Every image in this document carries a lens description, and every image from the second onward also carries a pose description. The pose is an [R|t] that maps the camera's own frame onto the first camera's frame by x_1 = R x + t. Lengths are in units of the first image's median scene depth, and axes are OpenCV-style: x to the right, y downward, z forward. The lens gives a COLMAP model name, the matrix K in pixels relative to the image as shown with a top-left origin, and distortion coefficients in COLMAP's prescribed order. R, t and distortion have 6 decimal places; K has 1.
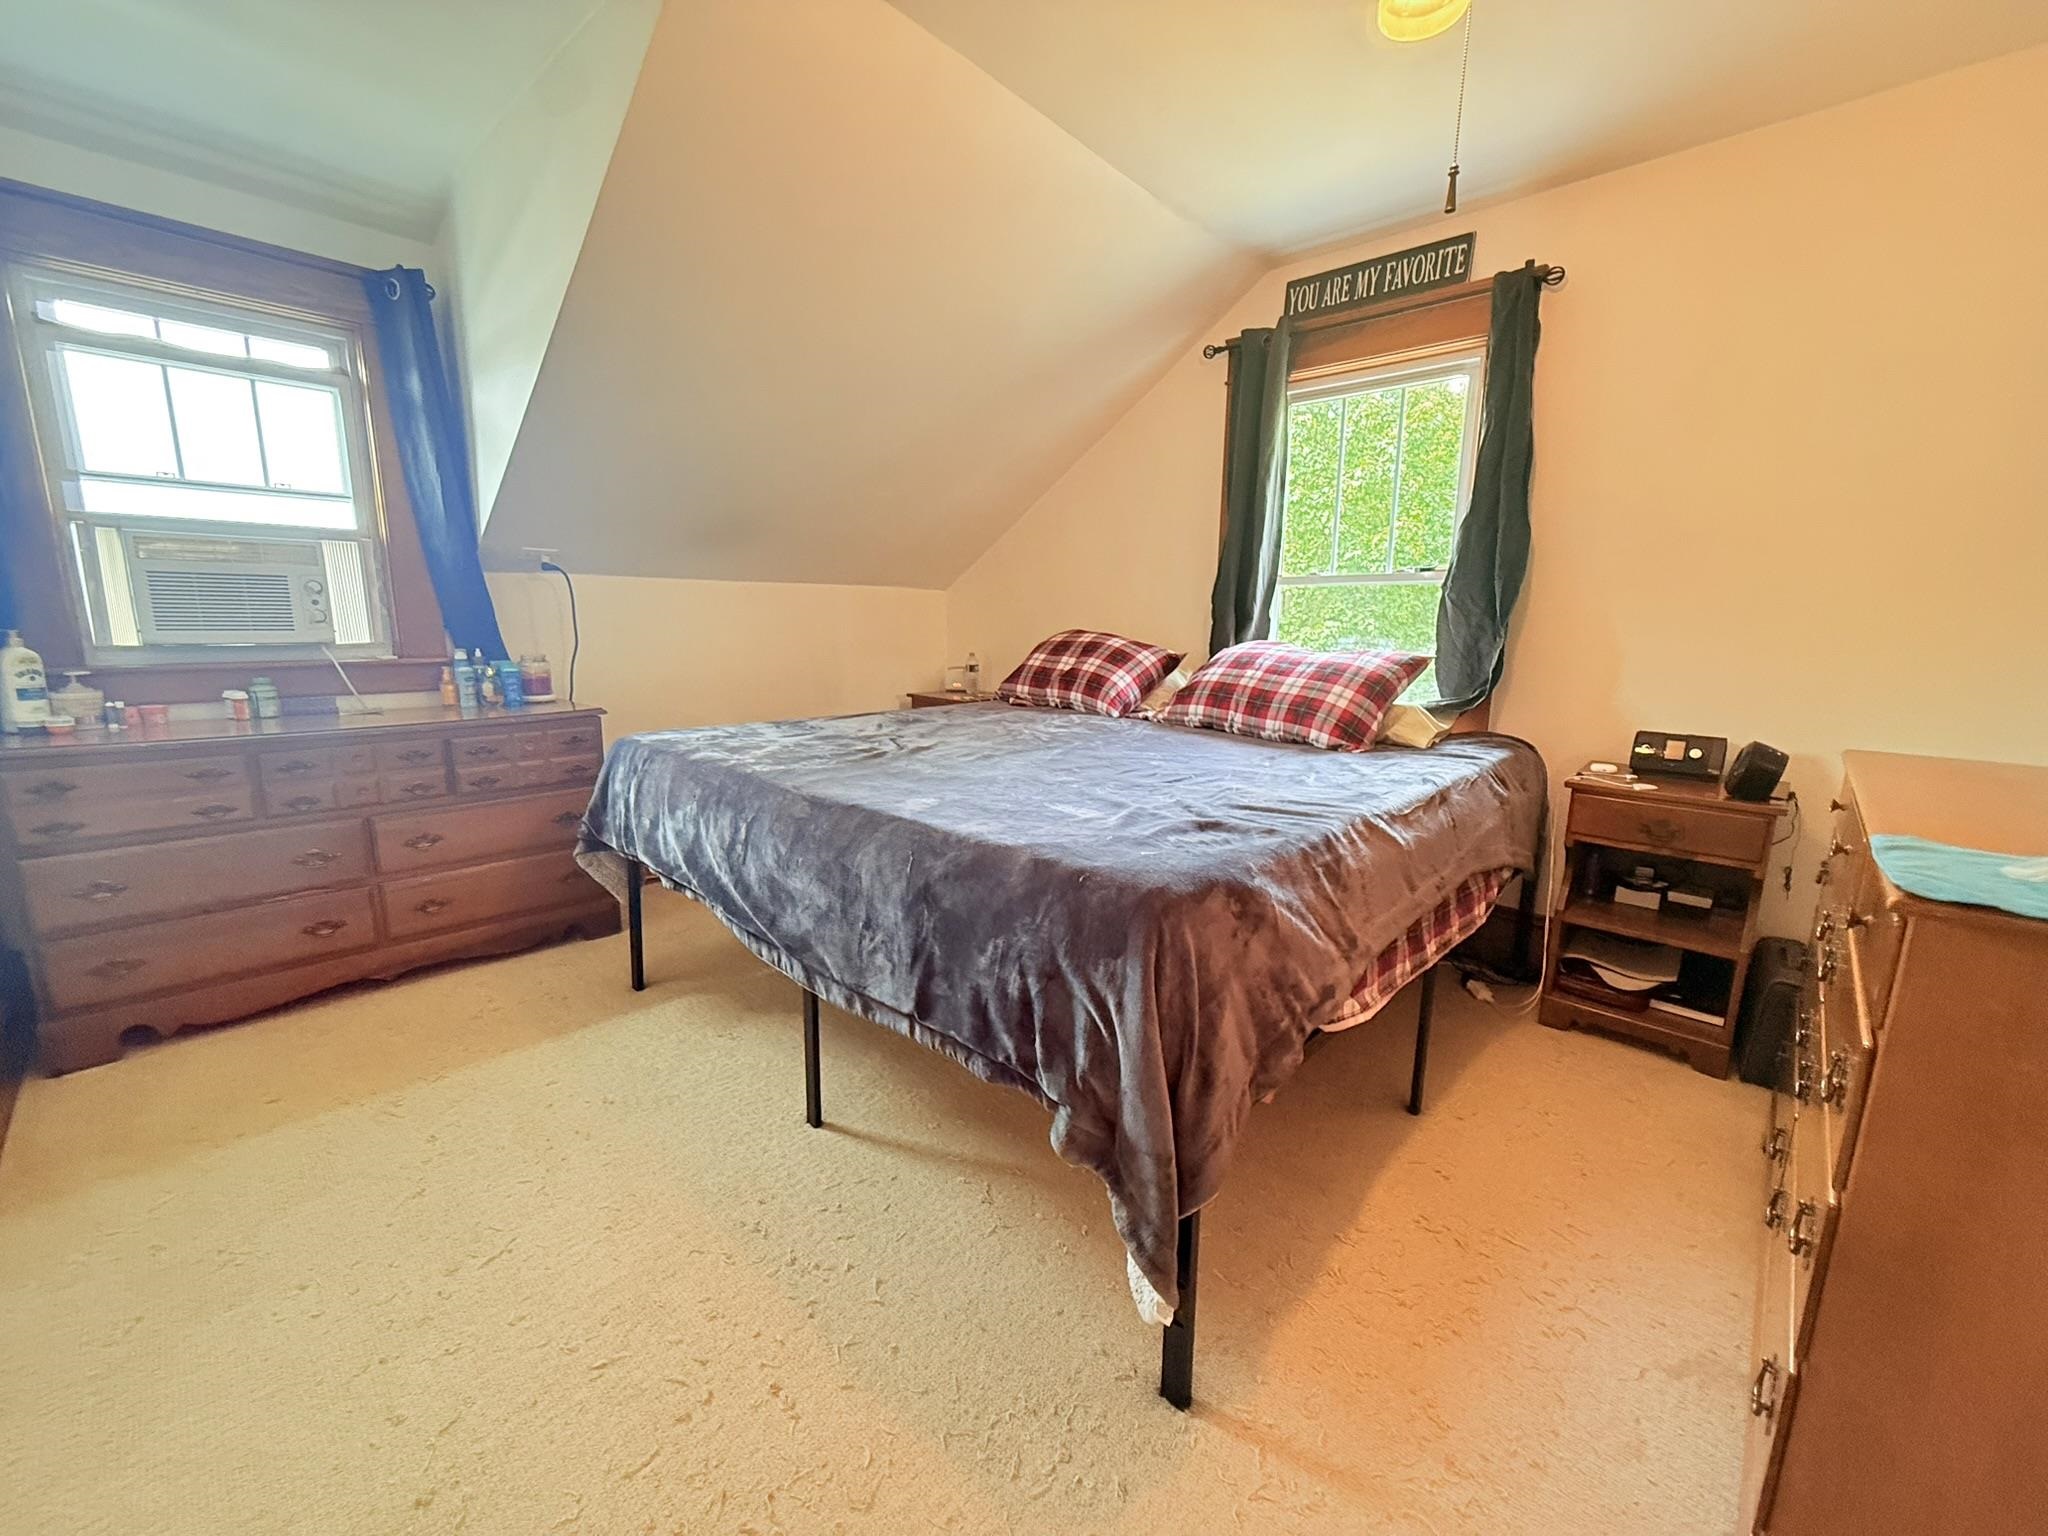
lens RADIAL K [[817.0, 0, 1024.6], [0, 817.0, 763.9], [0, 0, 1]] dist [0.000036, 0.000383]
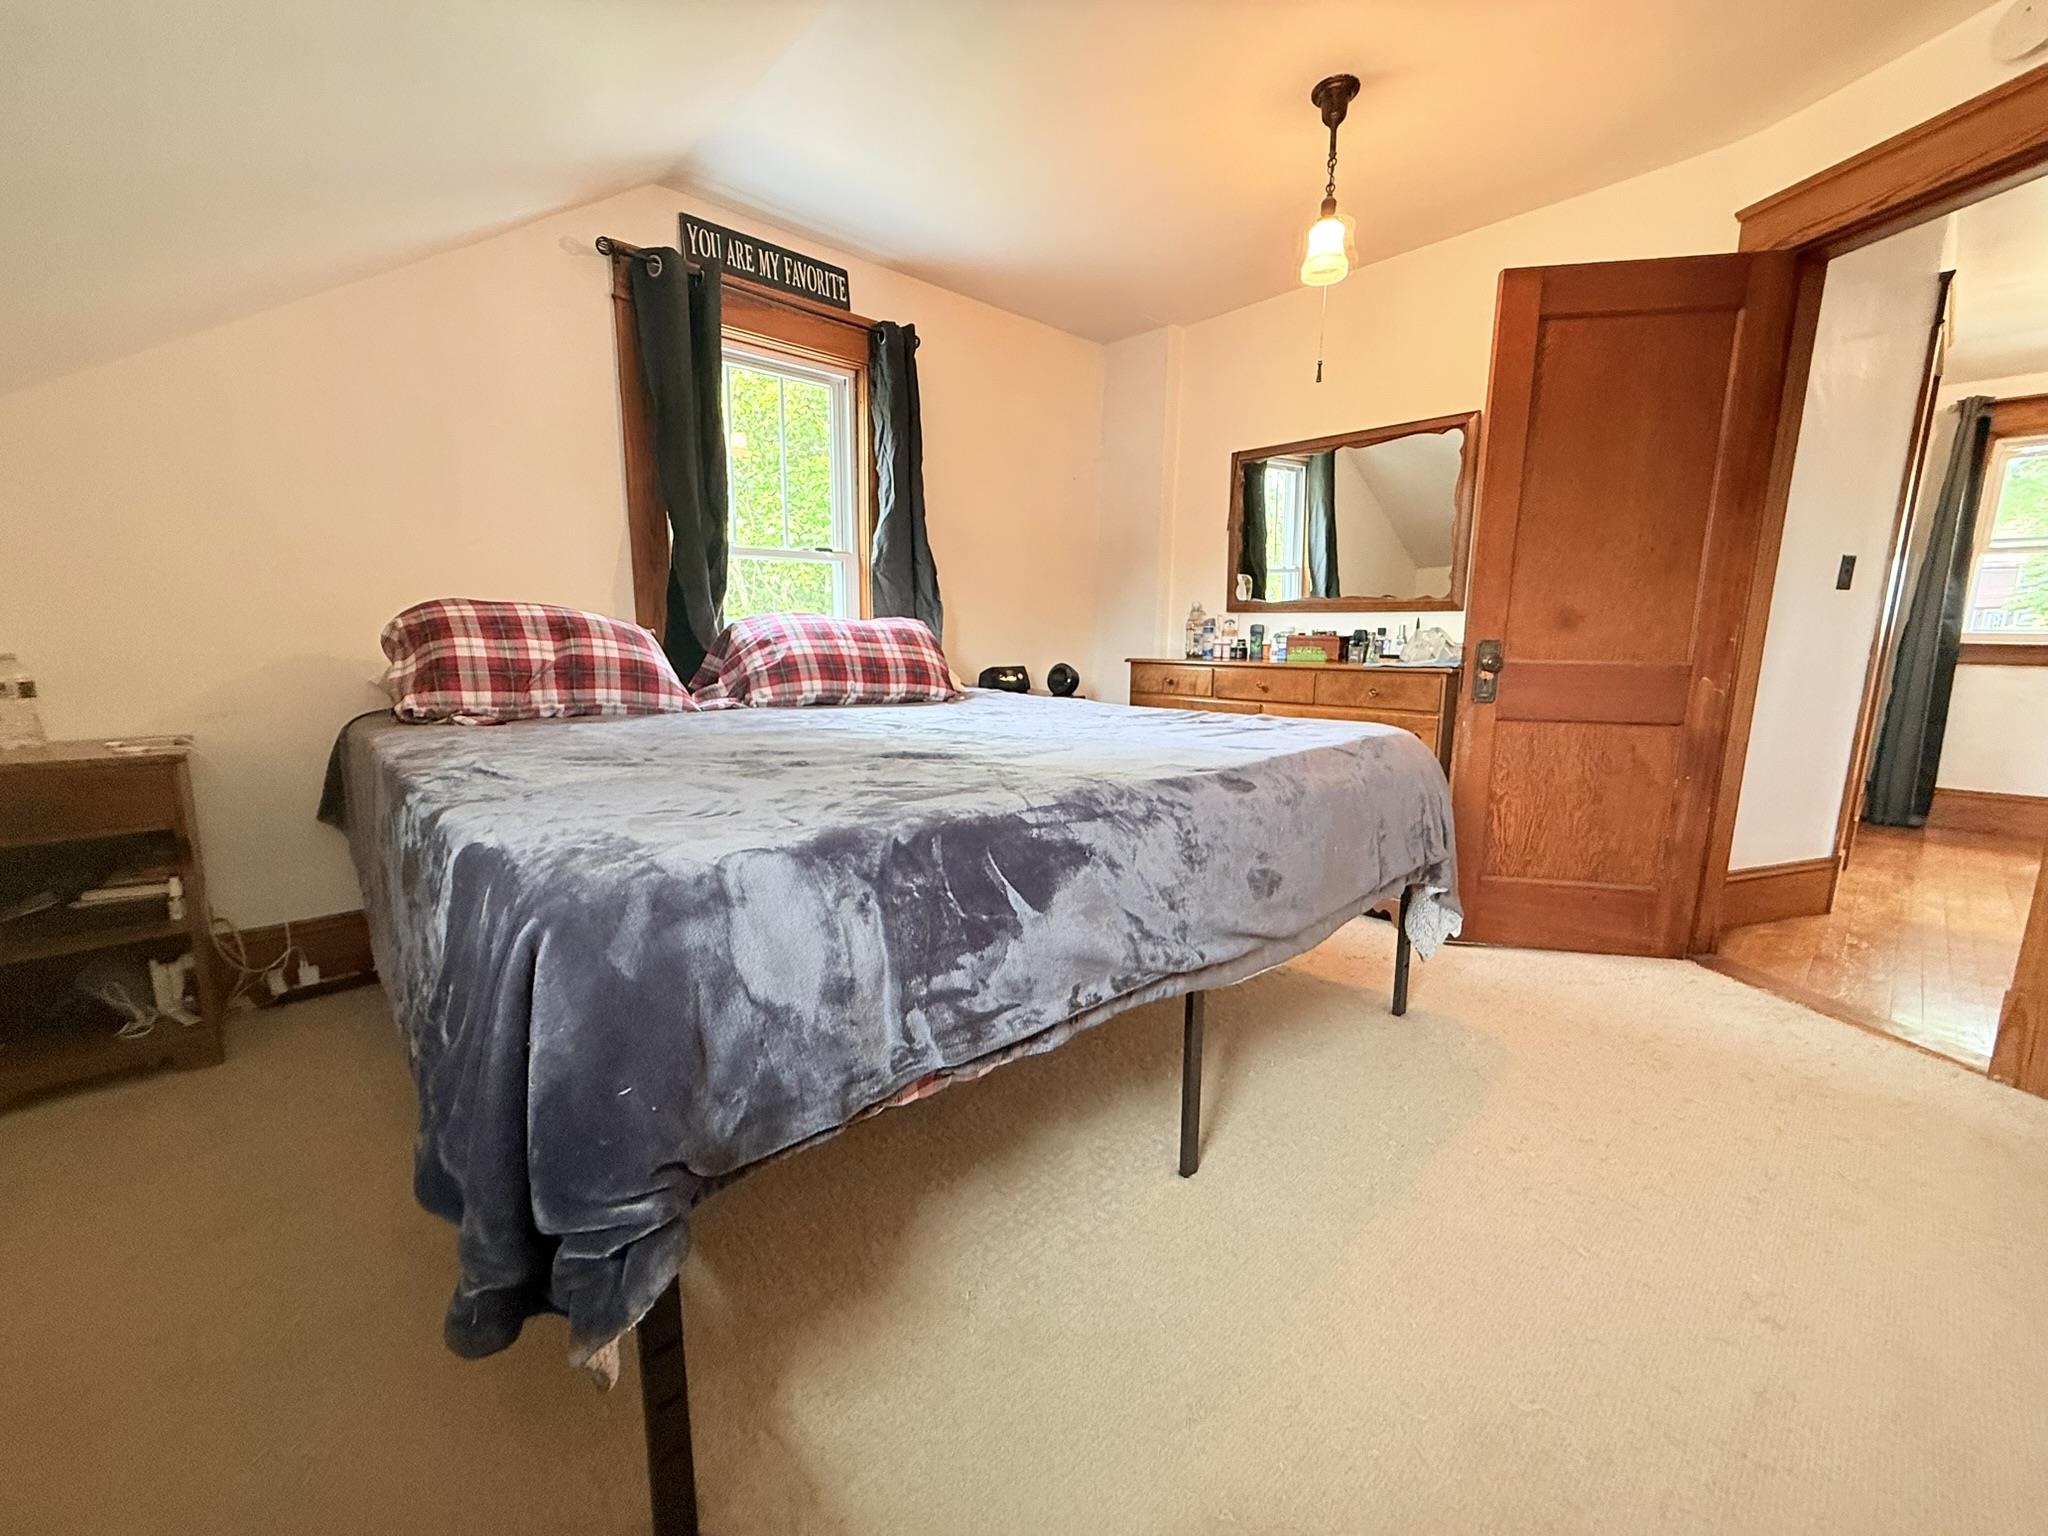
lens RADIAL K [[817.0, 0, 1024.9], [0, 817.0, 776.6], [0, 0, 1]] dist [0.000036, 0.000383]
pose [[0.063513, -0.188669, 0.979985, -0.708563], [0.175497, 0.968776, 0.175137, -0.087077], [-0.982429, 0.160861, 0.094641, 0.700128]]
